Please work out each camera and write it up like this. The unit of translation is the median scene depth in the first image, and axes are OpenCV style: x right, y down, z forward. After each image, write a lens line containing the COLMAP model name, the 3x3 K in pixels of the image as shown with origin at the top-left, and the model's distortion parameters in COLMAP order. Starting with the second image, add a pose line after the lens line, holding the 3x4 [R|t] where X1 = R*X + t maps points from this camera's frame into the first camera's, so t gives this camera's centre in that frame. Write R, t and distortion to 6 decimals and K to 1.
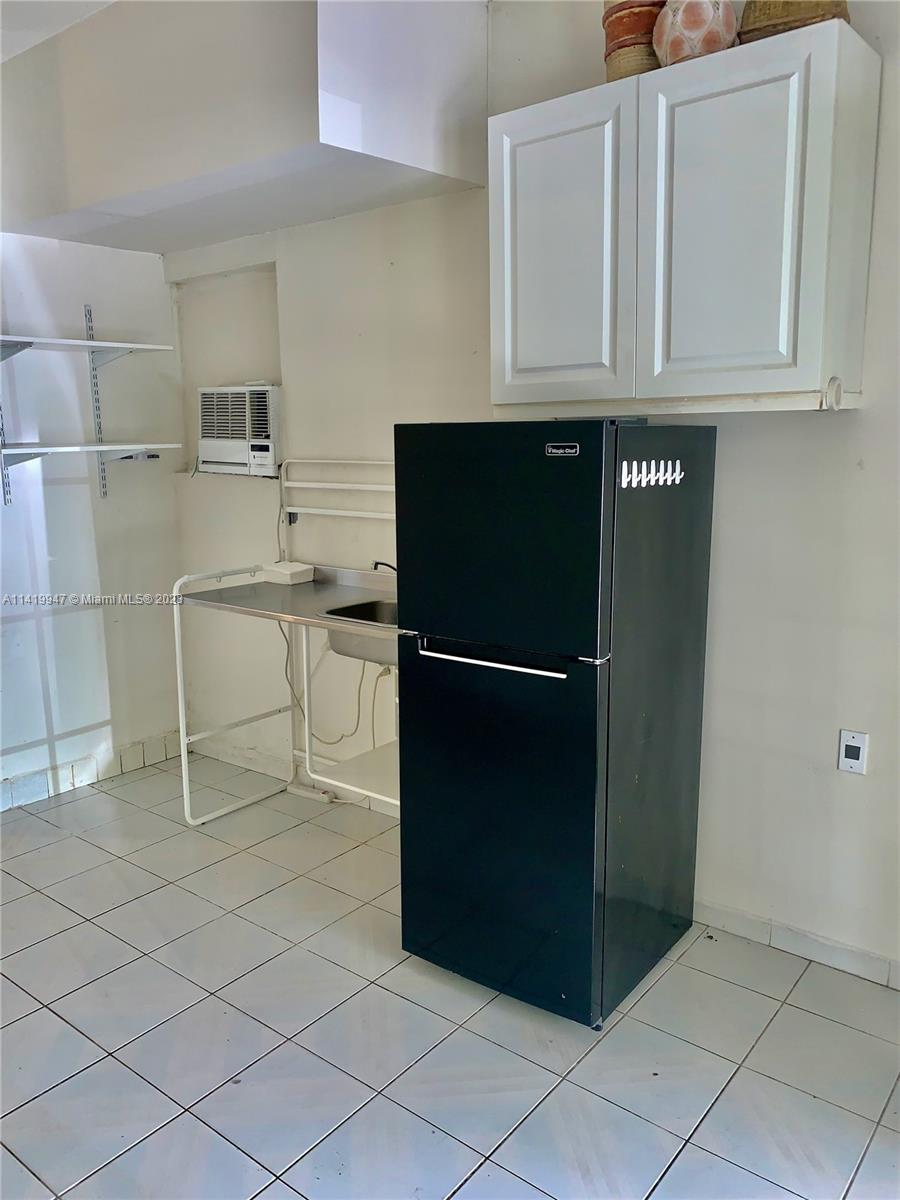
lens RADIAL K [[917.0, 0, 450.0], [0, 917.0, 600.0], [0, 0, 1]] dist [0.086440, -0.004891]
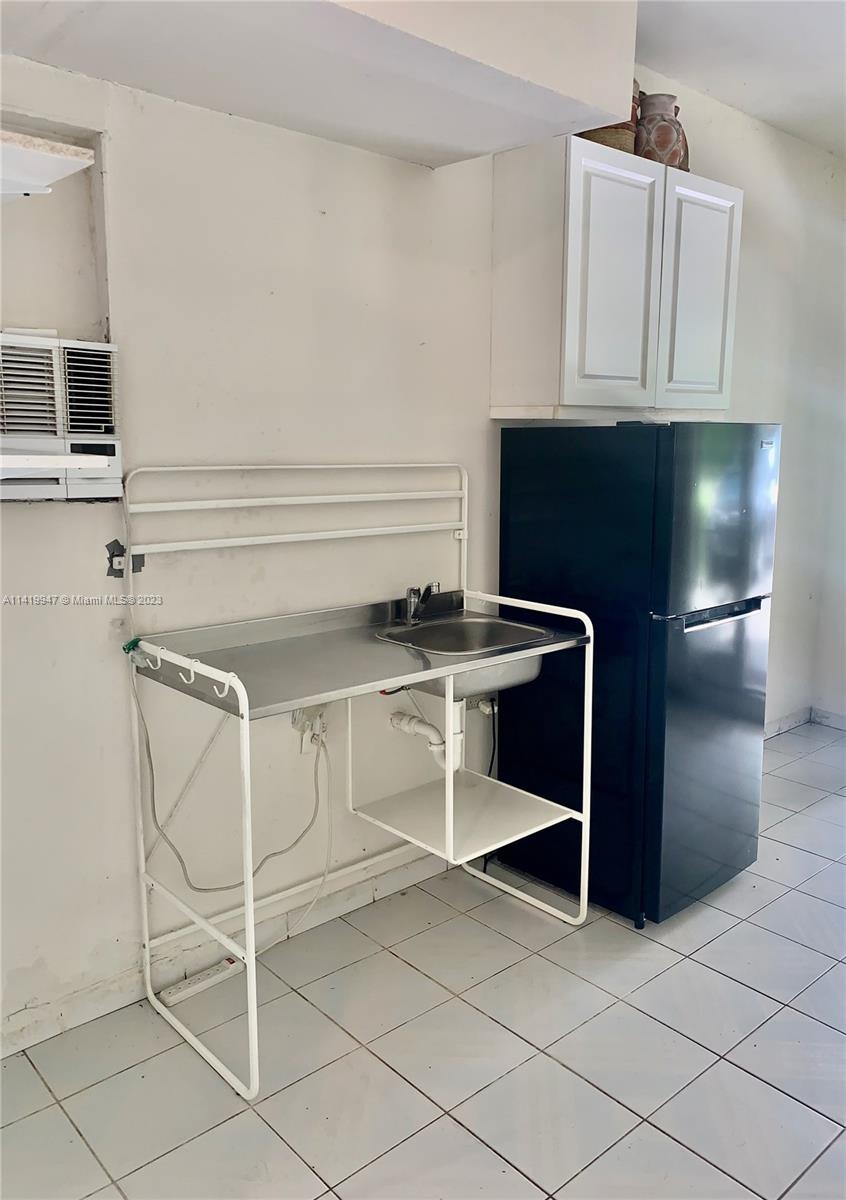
lens RADIAL K [[928.8, 0, 423.9], [0, 928.8, 572.9], [0, 0, 1]] dist [0.097444, -0.000562]
pose [[0.155975, -0.131717, 0.978939, -0.766400], [0.172858, 0.979415, 0.104240, -0.116768], [-0.972518, 0.152959, 0.175532, 0.718556]]
